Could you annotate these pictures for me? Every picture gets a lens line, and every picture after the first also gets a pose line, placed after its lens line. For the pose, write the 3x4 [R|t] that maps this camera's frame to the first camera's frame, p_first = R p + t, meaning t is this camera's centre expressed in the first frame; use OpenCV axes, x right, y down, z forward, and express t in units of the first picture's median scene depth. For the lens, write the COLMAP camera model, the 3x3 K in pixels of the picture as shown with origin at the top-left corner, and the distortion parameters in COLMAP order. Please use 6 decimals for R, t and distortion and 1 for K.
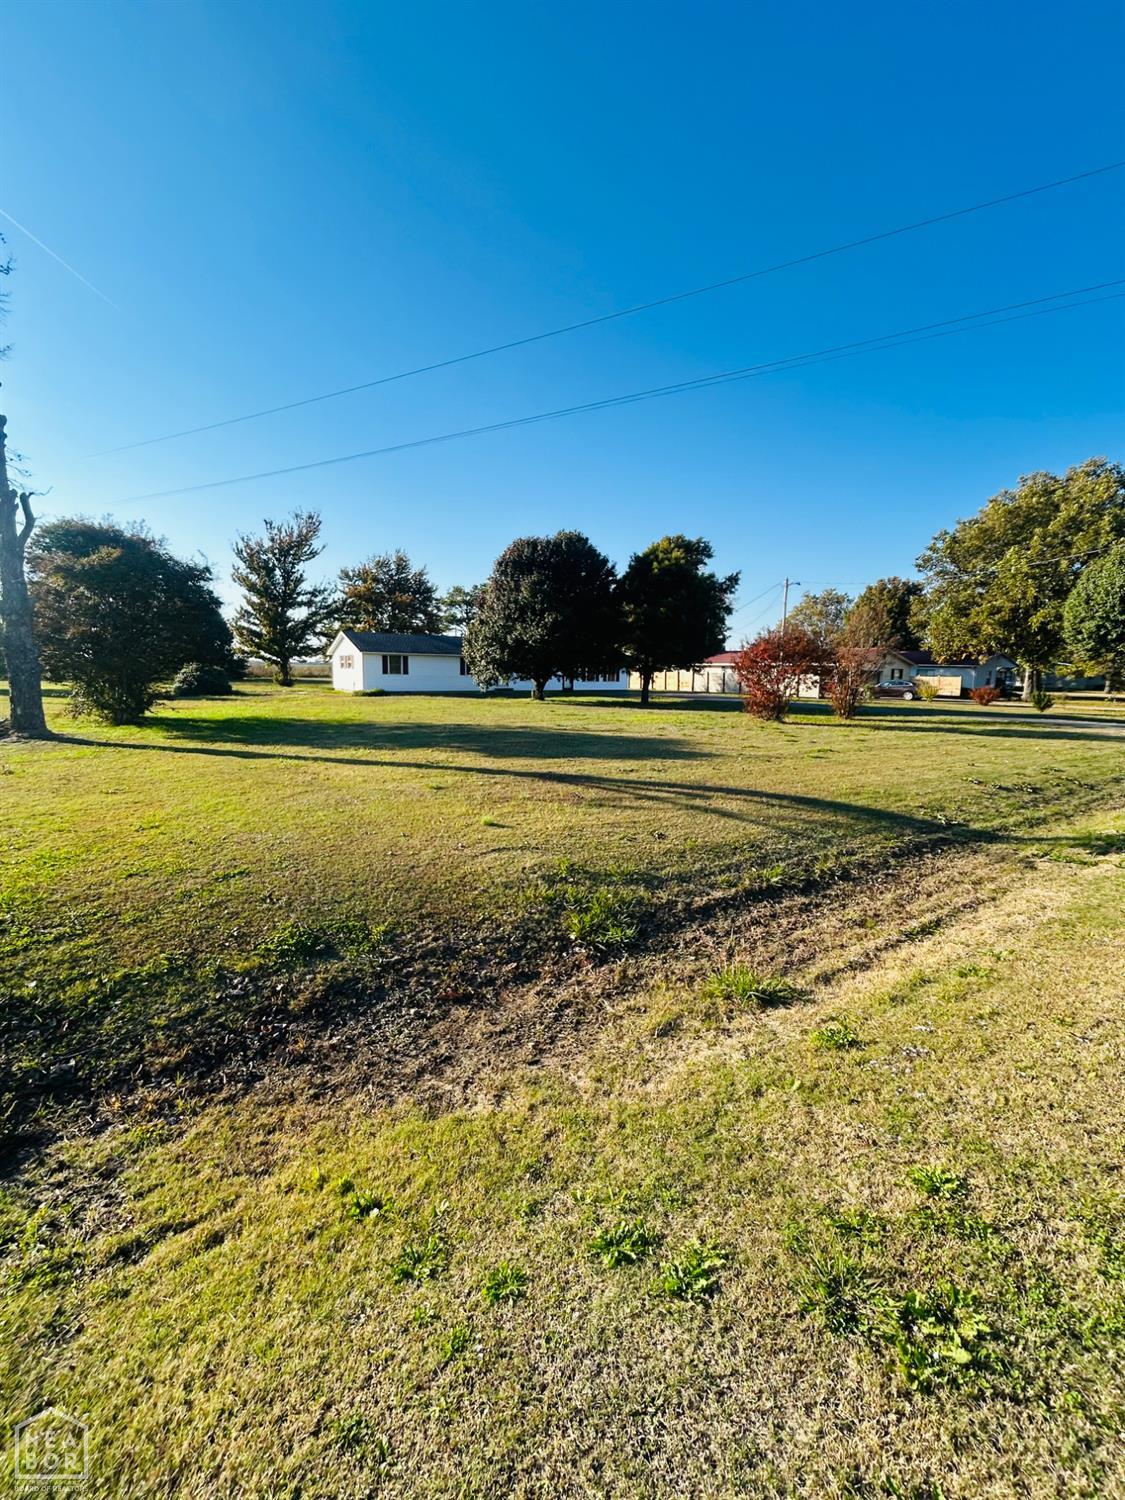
lens RADIAL K [[610.1, 0, 564.6], [0, 610.1, 748.2], [0, 0, 1]] dist [-0.001263, 0.000756]
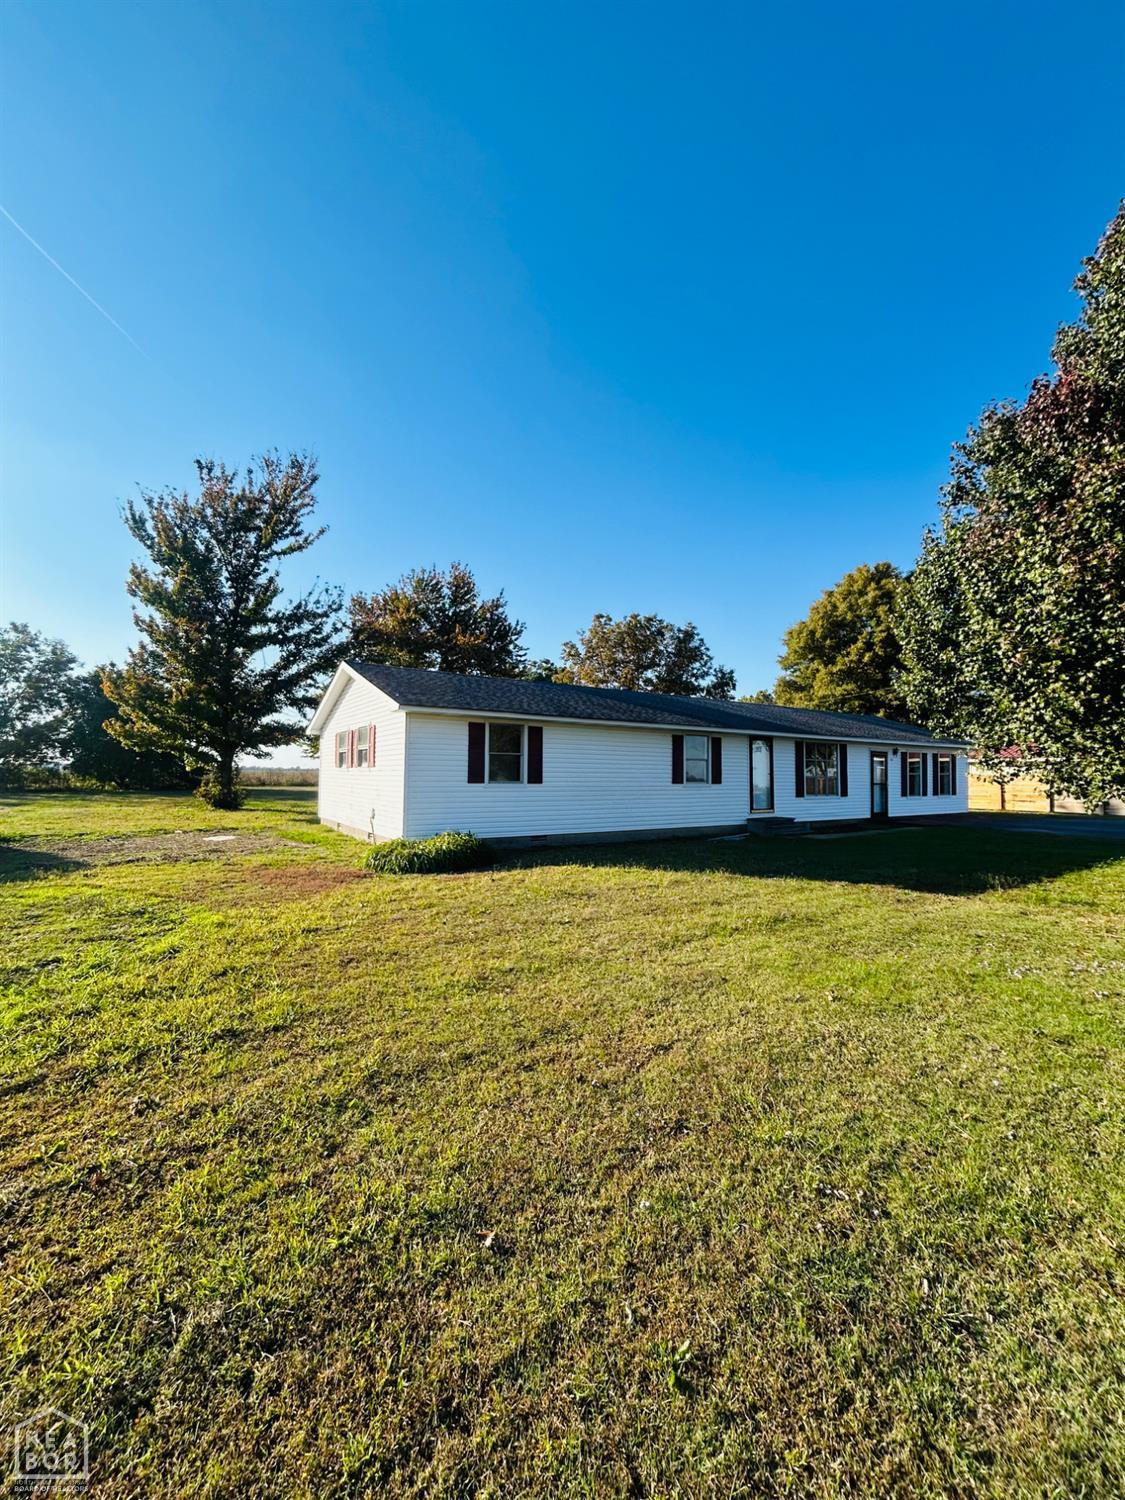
lens RADIAL K [[610.1, 0, 564.6], [0, 610.1, 748.2], [0, 0, 1]] dist [-0.001263, 0.000756]
pose [[0.999923, -0.008152, -0.009377, -0.198106], [0.006419, 0.985097, -0.171882, -0.068762], [0.010639, 0.171808, 0.985073, 0.555697]]
